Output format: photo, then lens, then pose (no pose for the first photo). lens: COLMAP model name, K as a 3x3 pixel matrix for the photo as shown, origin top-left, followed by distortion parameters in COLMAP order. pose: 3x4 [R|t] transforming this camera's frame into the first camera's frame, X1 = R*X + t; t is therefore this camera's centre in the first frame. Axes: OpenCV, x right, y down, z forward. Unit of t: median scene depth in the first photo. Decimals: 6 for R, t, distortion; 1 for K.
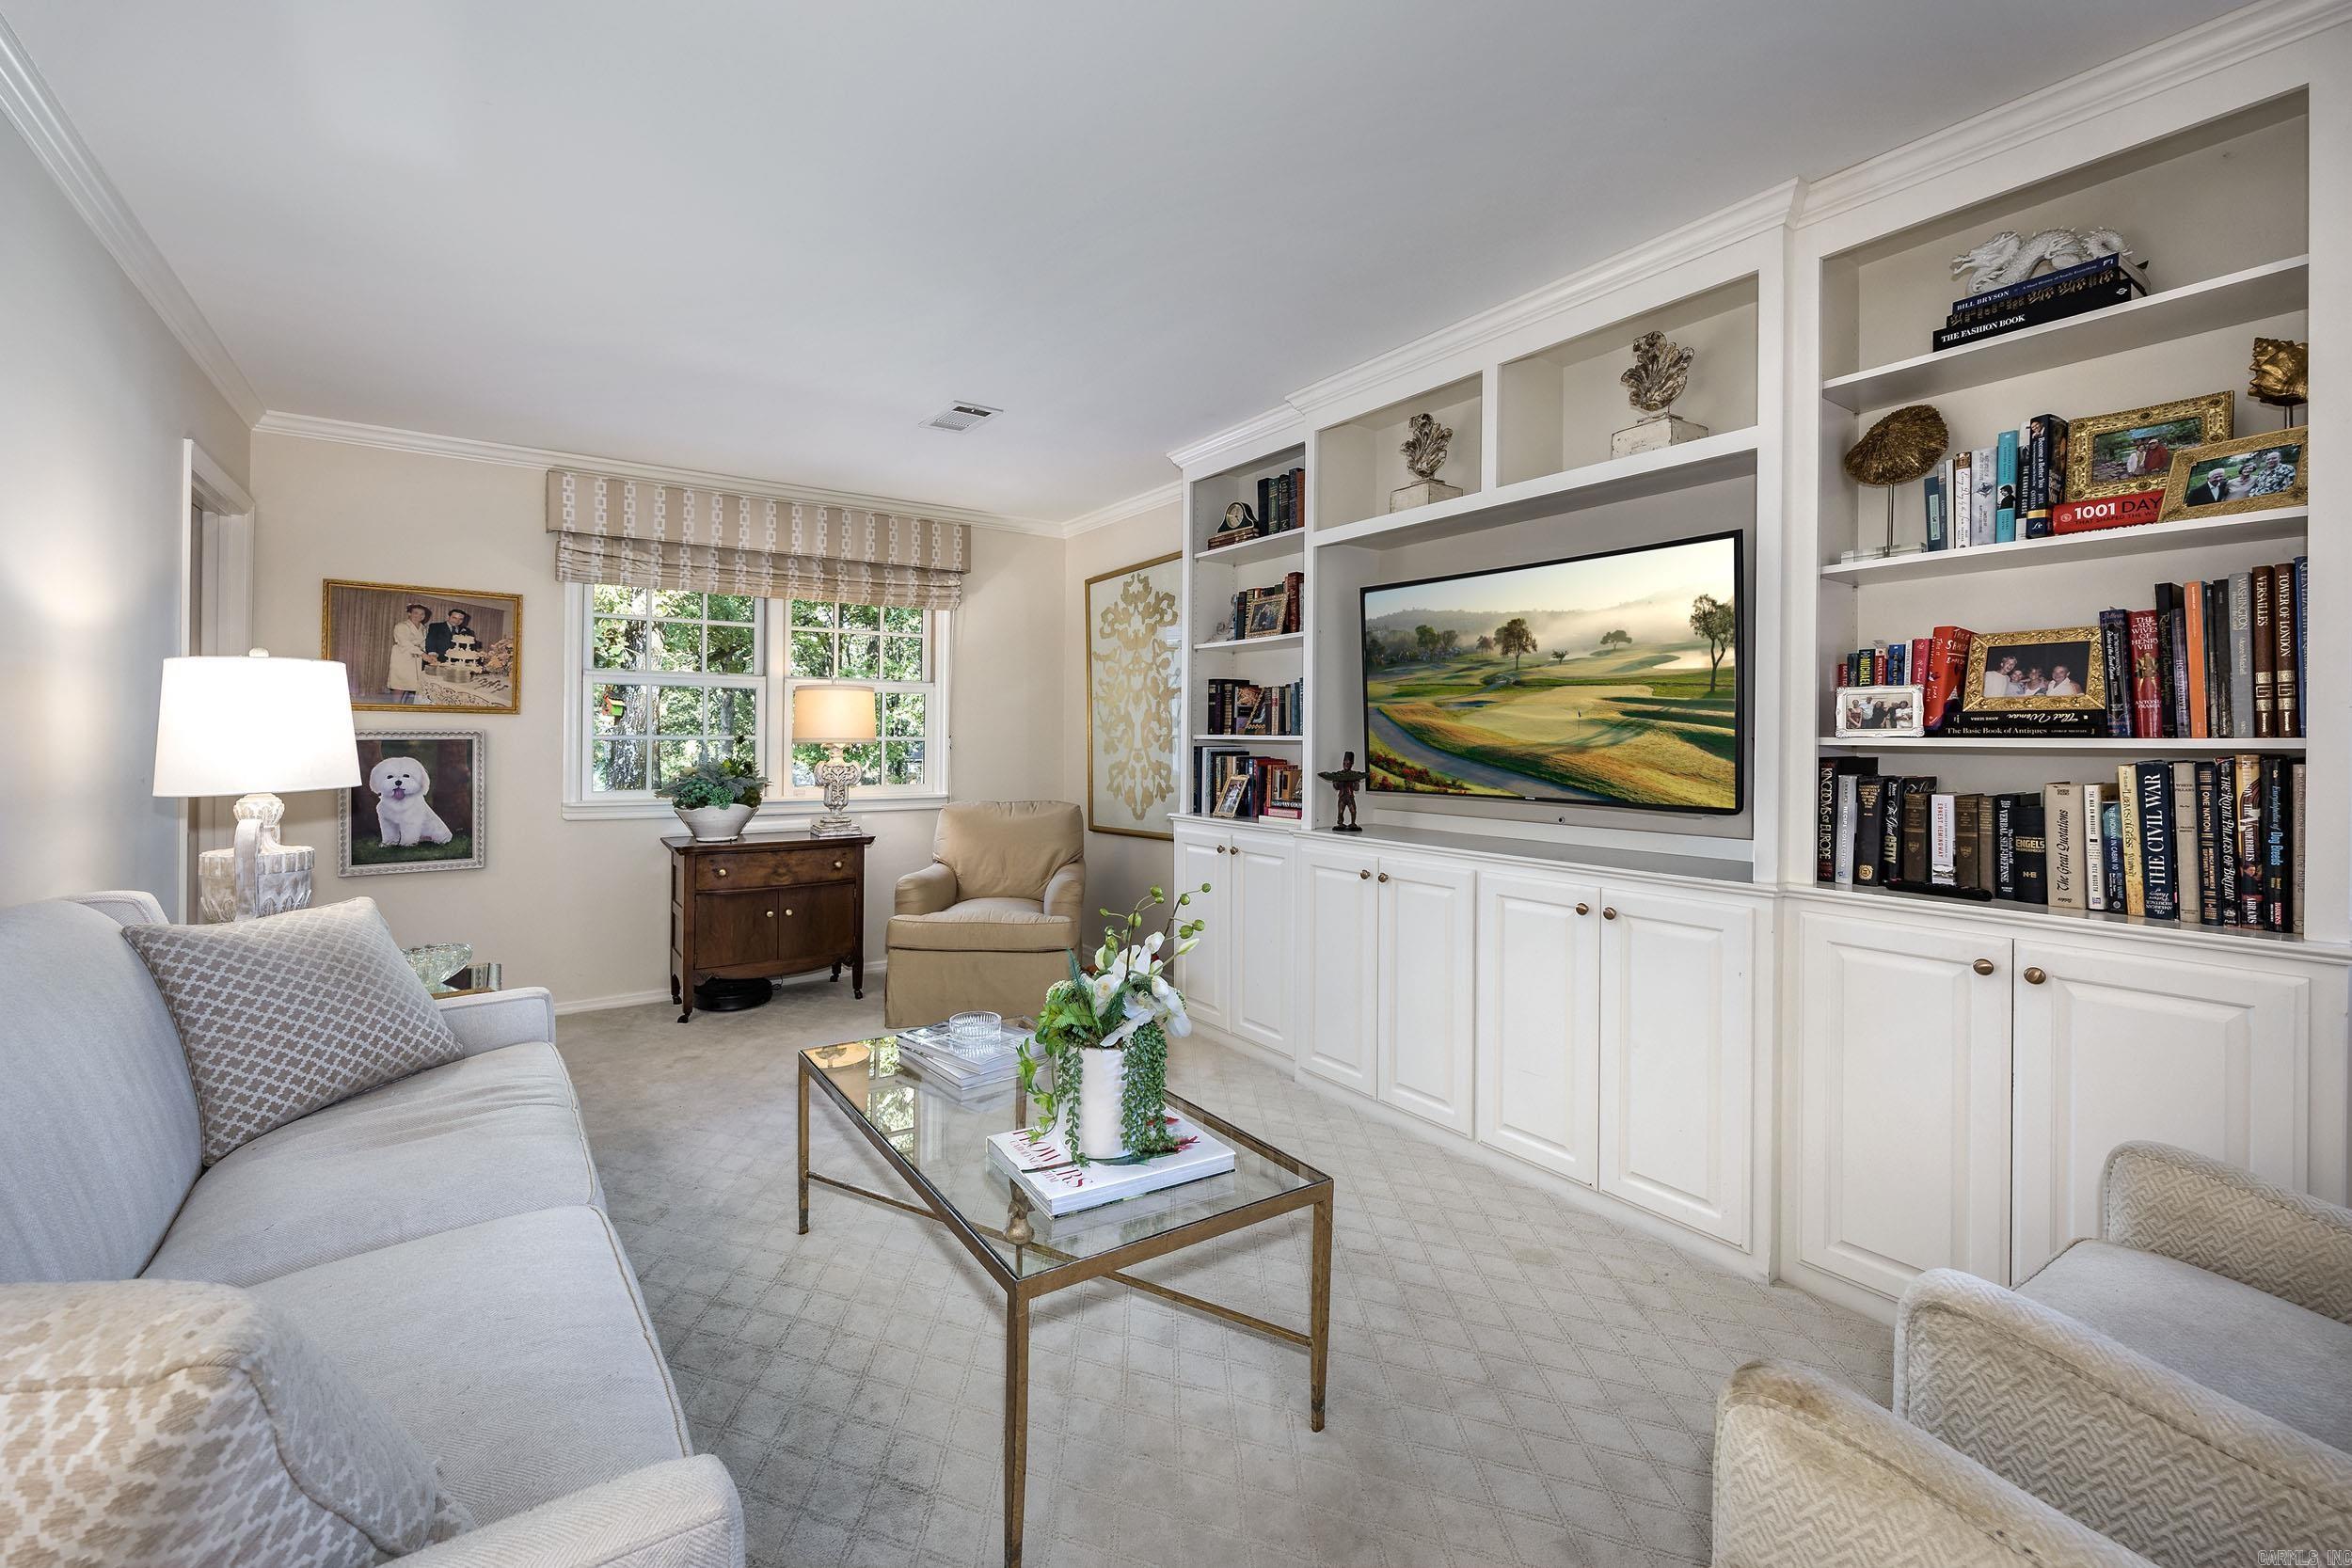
lens RADIAL K [[943.9, 0, 1181.9], [0, 943.9, 748.4], [0, 0, 1]] dist [0.000620, 0.000138]
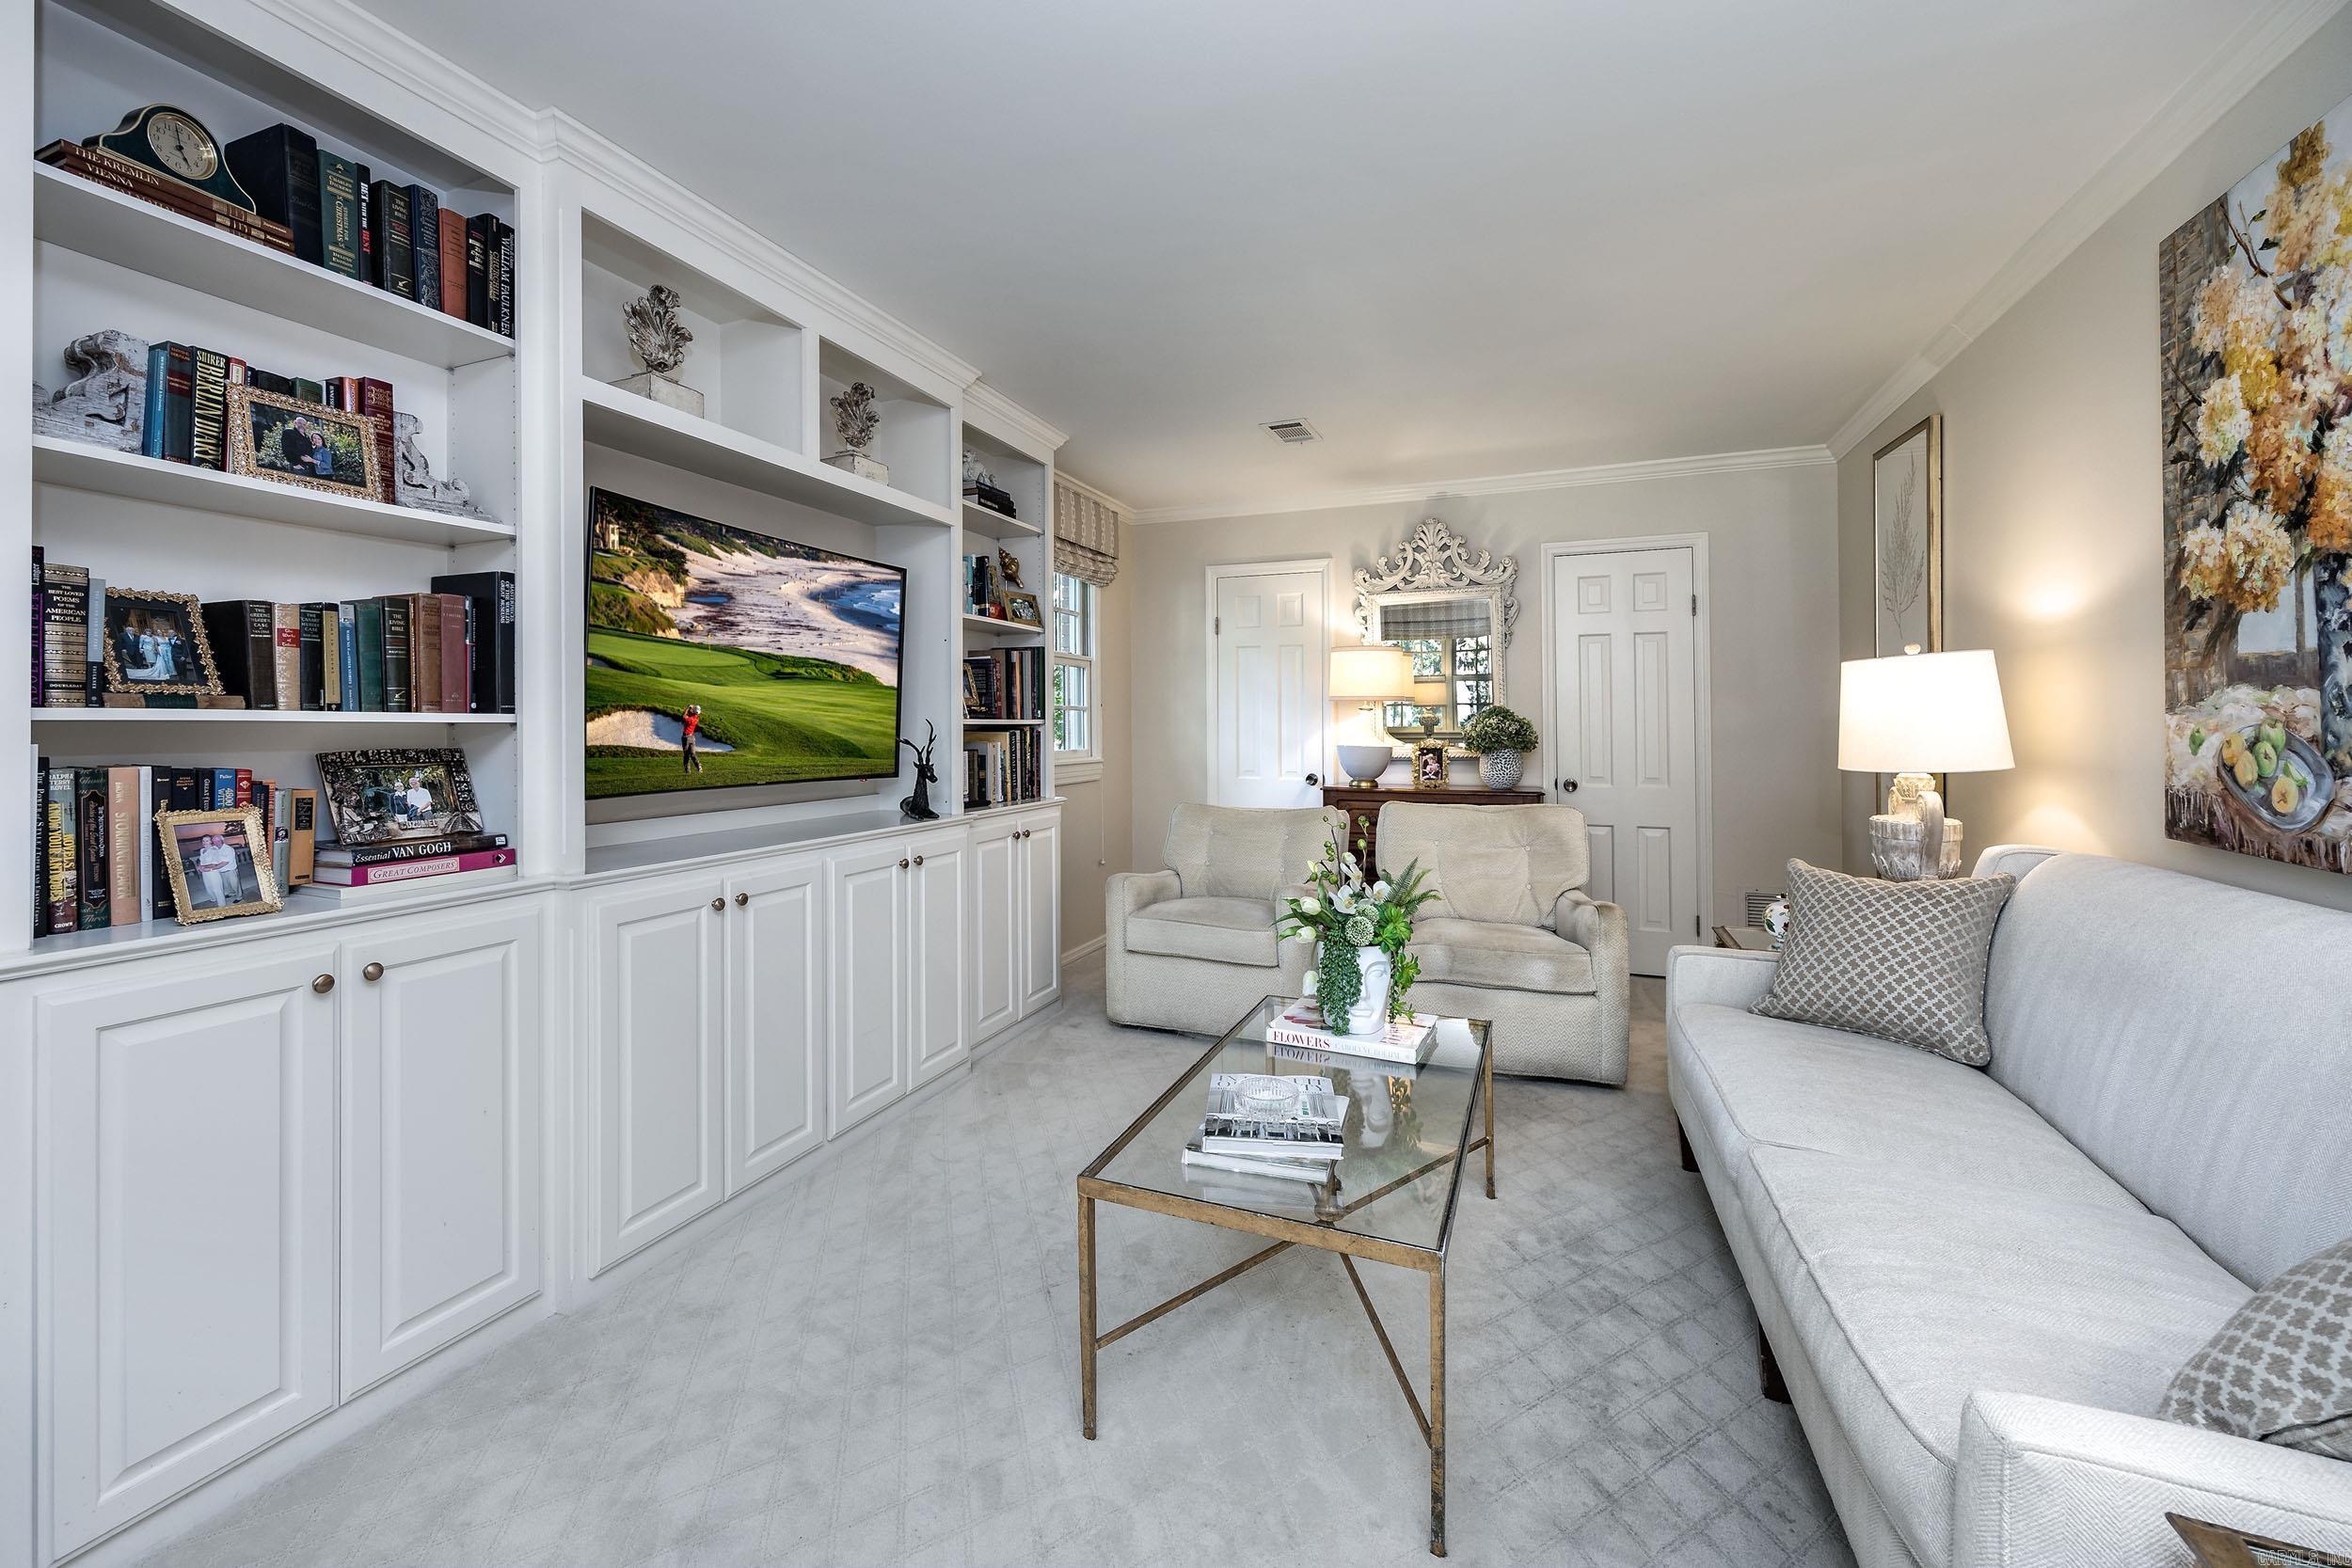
lens RADIAL K [[943.9, 0, 1181.9], [0, 943.9, 748.4], [0, 0, 1]] dist [0.000620, 0.000138]
pose [[-0.535887, -0.034686, 0.843577, -1.042713], [-0.004386, 0.999257, 0.038301, -0.031998], [-0.844278, 0.016825, -0.535641, 1.811600]]
